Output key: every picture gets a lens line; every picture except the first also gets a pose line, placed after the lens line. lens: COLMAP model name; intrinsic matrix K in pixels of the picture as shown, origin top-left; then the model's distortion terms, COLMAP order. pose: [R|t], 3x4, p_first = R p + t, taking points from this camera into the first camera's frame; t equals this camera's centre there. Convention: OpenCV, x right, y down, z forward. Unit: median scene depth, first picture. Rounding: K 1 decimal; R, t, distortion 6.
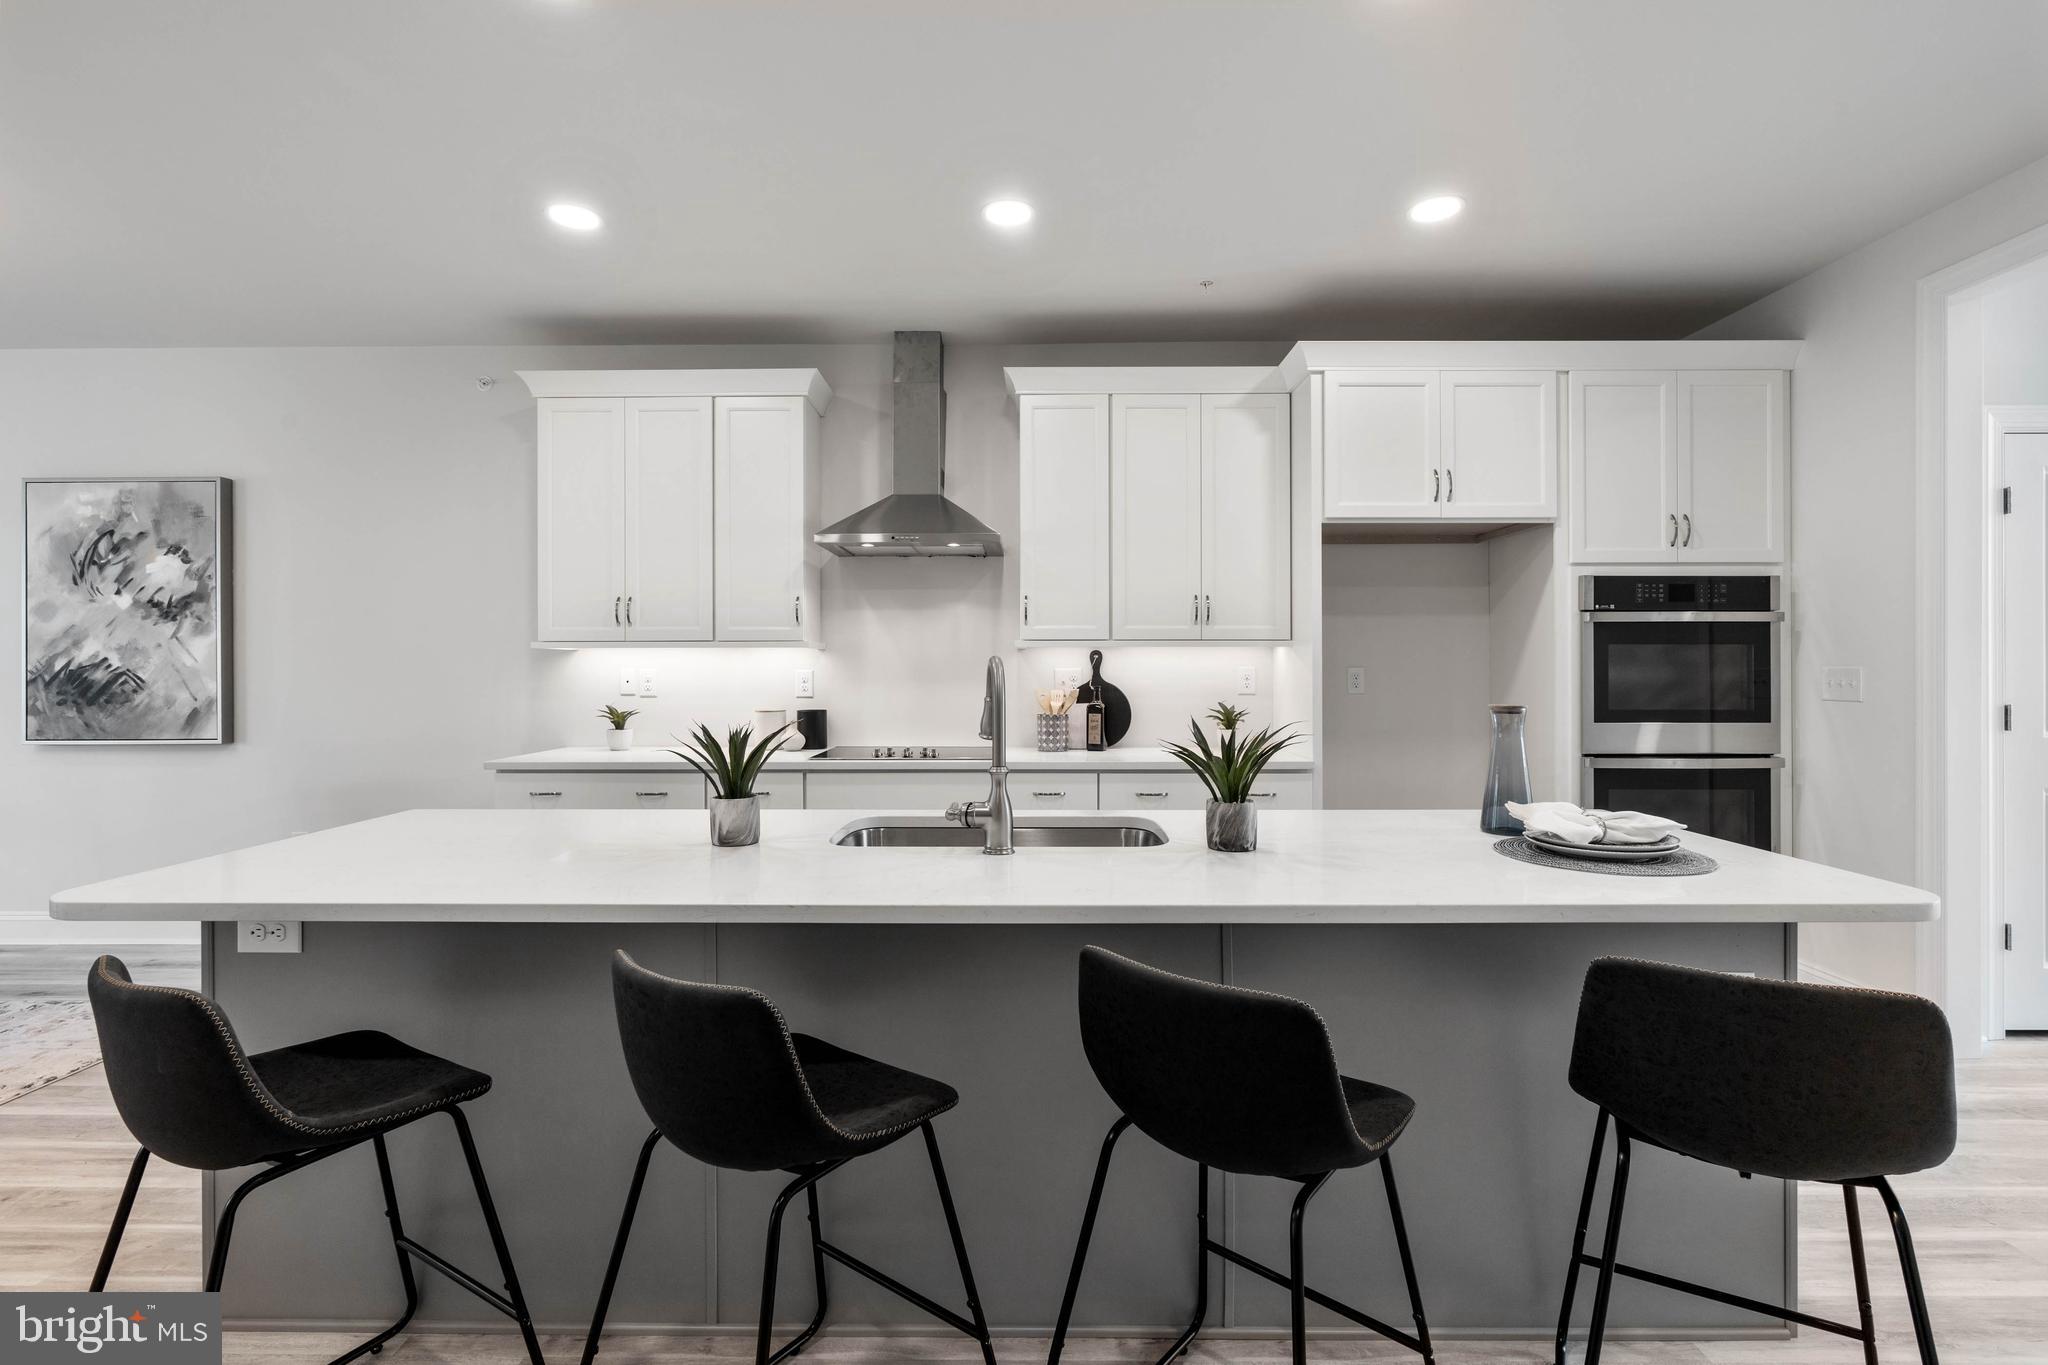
lens RADIAL K [[931.0, 0, 1015.1], [0, 931.0, 669.4], [0, 0, 1]] dist [-0.008563, 0.004109]
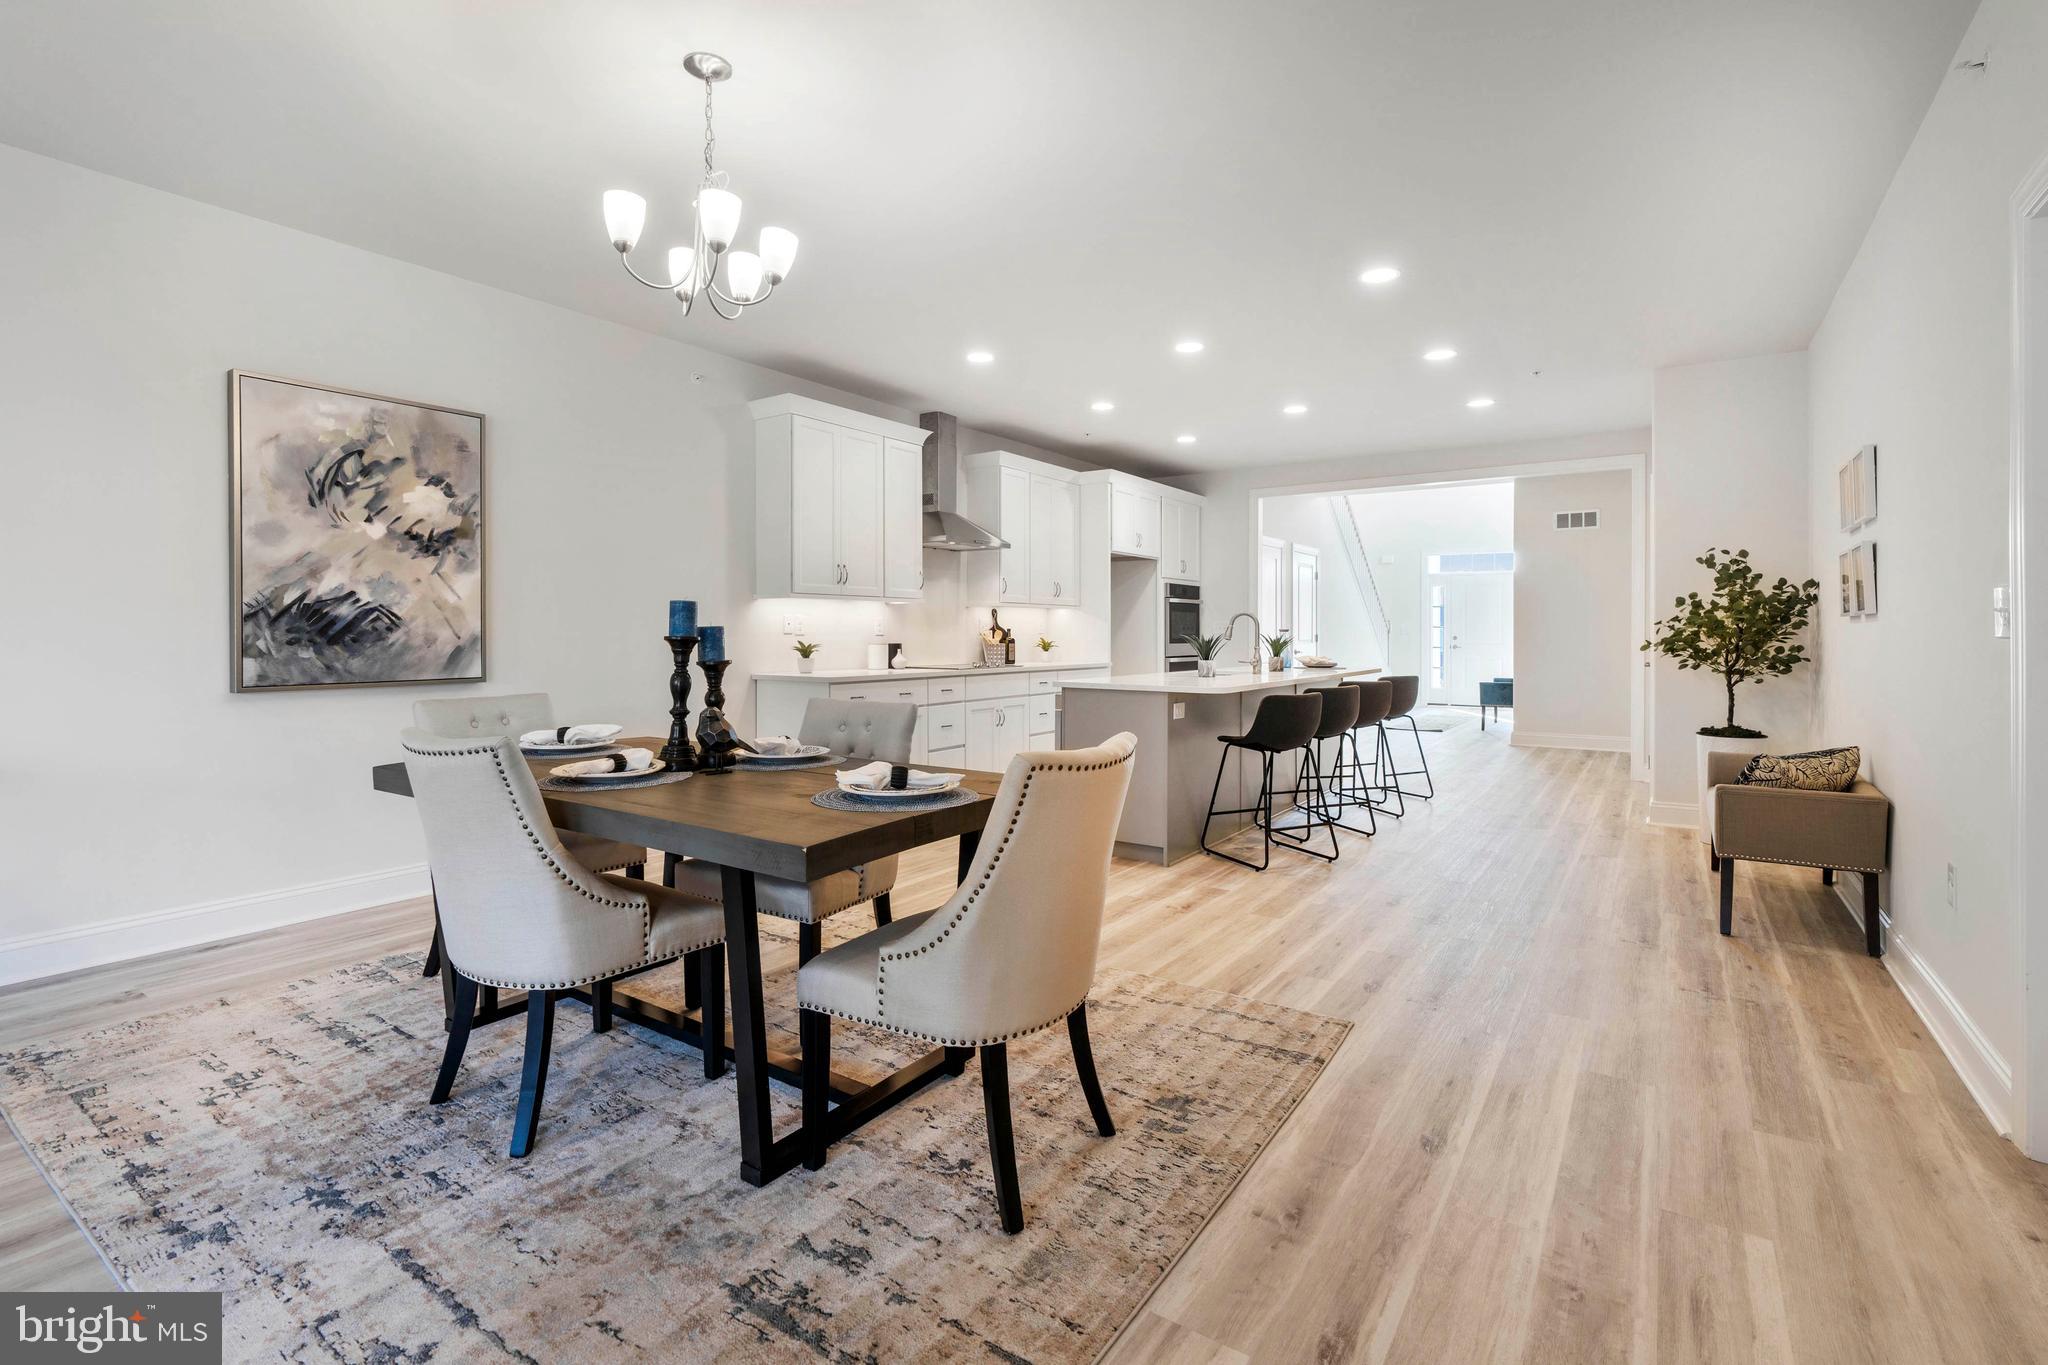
lens RADIAL K [[950.9, 0, 1022.7], [0, 950.9, 635.7], [0, 0, 1]] dist [-0.001444, 0.000111]
pose [[0.554325, -0.000099, 0.832300, -1.441712], [0.001204, 0.999999, -0.000683, 0.033084], [-0.832299, 0.001381, 0.554325, -0.051088]]
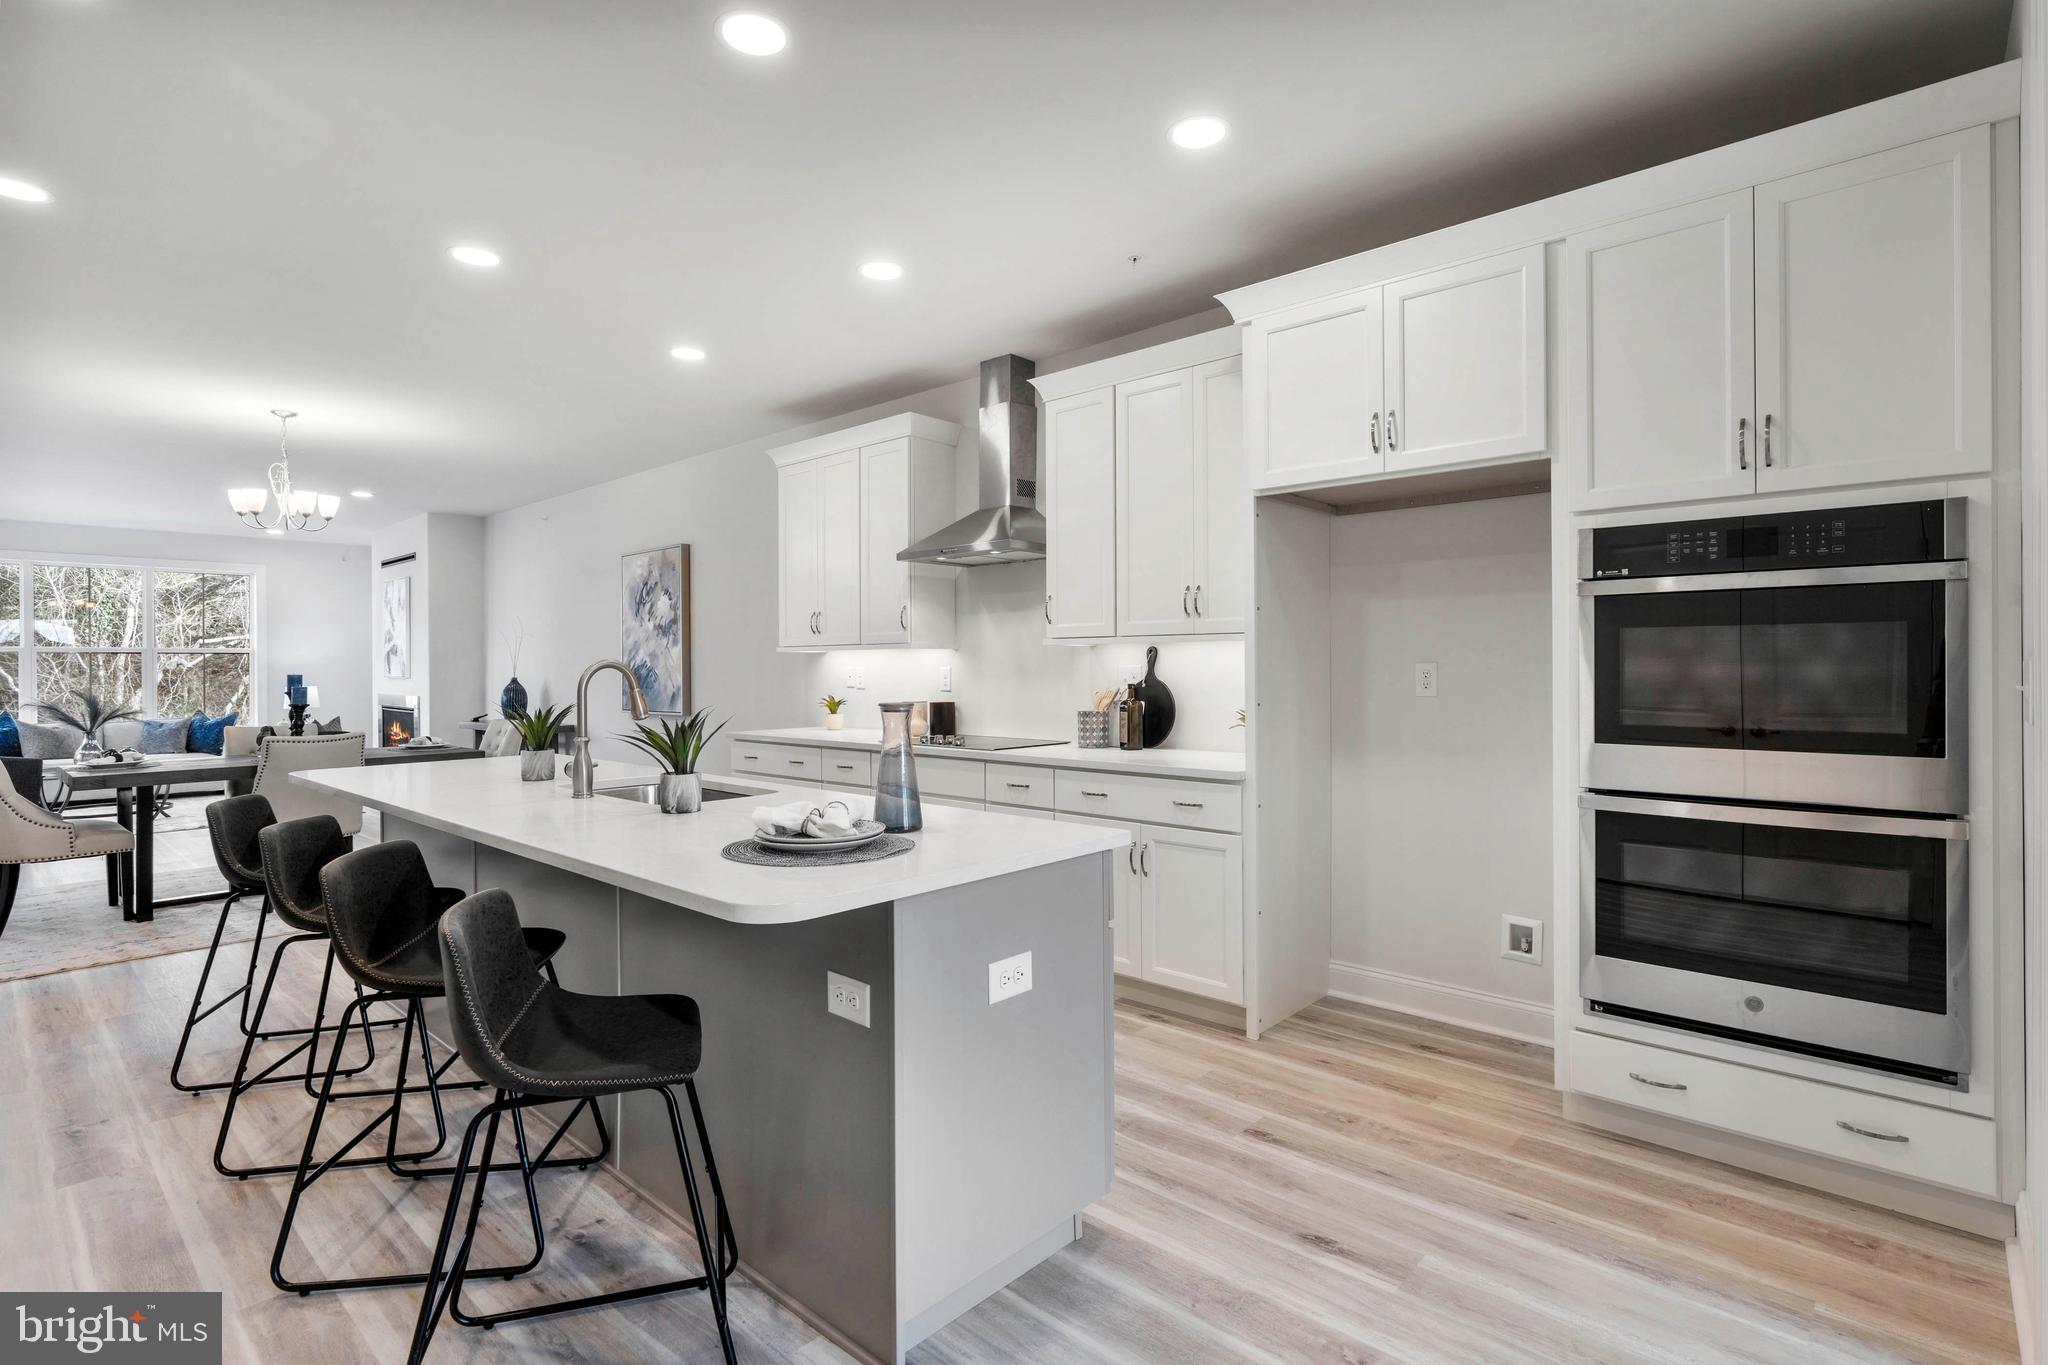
lens RADIAL K [[988.8, 0, 1017.0], [0, 988.8, 664.9], [0, 0, 1]] dist [-0.001619, -0.000285]
pose [[0.743922, -0.003427, -0.668257, 0.690793], [0.004161, 0.999991, -0.000496, -0.001415], [0.668253, -0.002412, 0.743930, 0.149768]]
